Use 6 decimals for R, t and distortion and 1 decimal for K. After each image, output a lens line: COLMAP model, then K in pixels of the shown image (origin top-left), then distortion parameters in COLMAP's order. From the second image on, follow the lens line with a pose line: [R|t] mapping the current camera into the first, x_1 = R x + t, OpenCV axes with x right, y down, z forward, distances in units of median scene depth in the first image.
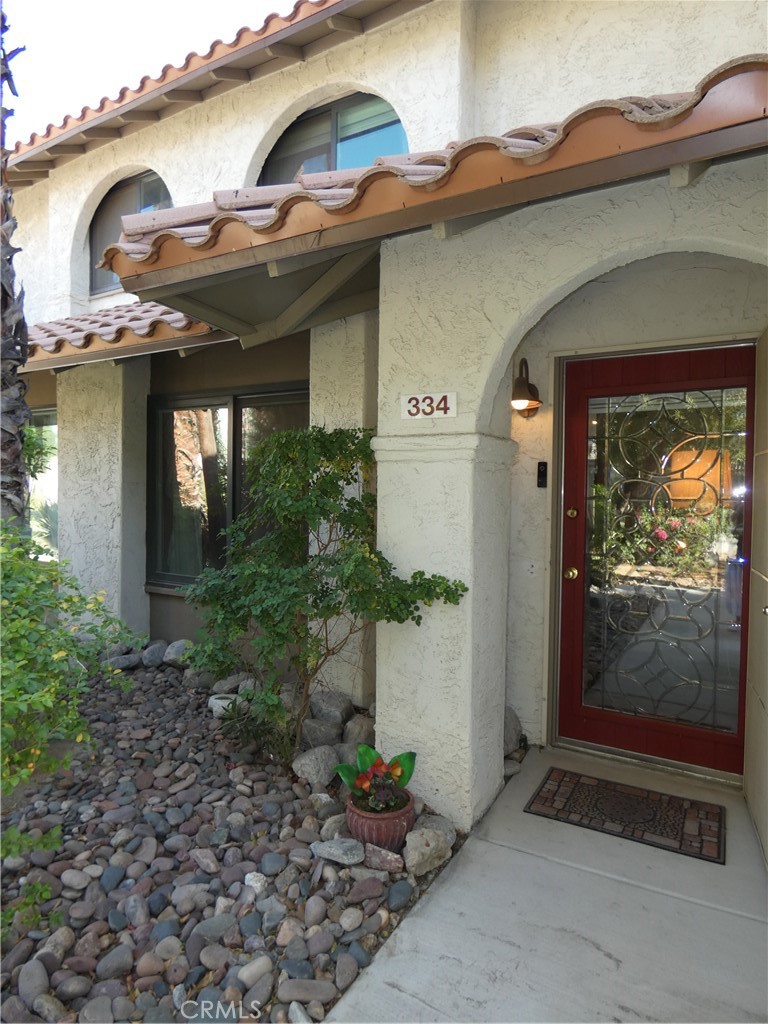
lens RADIAL K [[612.5, 0, 382.6], [0, 612.5, 512.3], [0, 0, 1]] dist [-0.008344, 0.002393]
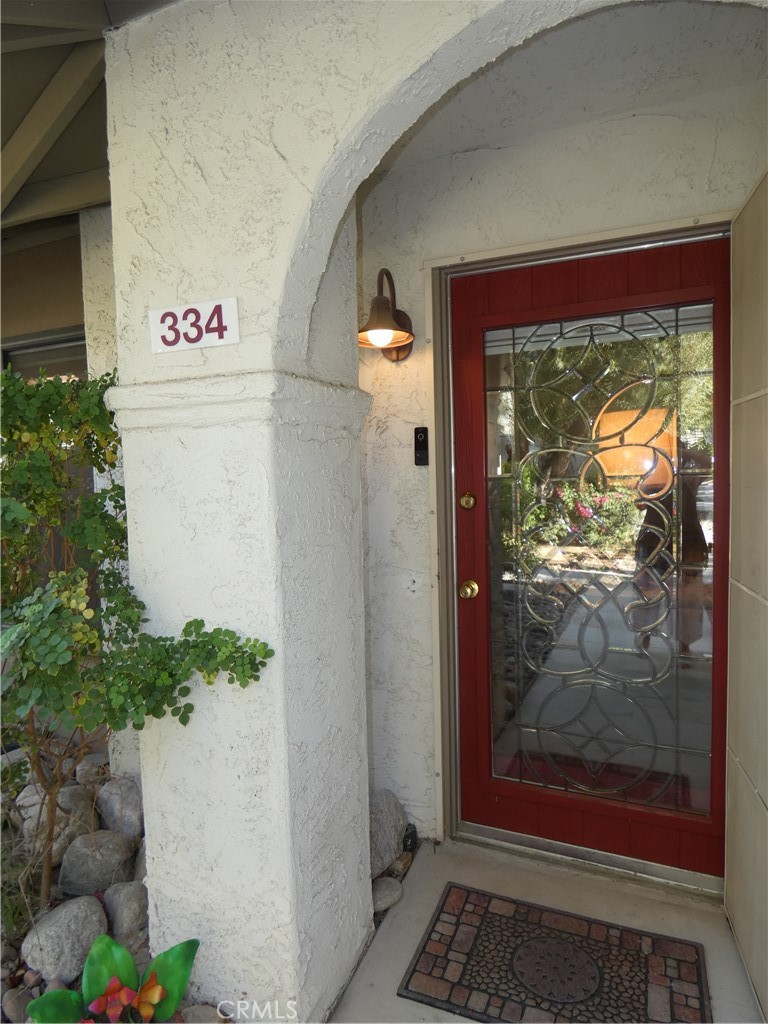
lens RADIAL K [[612.5, 0, 386.4], [0, 612.5, 510.5], [0, 0, 1]] dist [-0.008344, 0.002393]
pose [[0.991993, -0.043343, 0.118619, 0.158780], [0.040159, 0.998769, 0.029101, -0.013928], [-0.119734, -0.024105, 0.992513, 0.382066]]
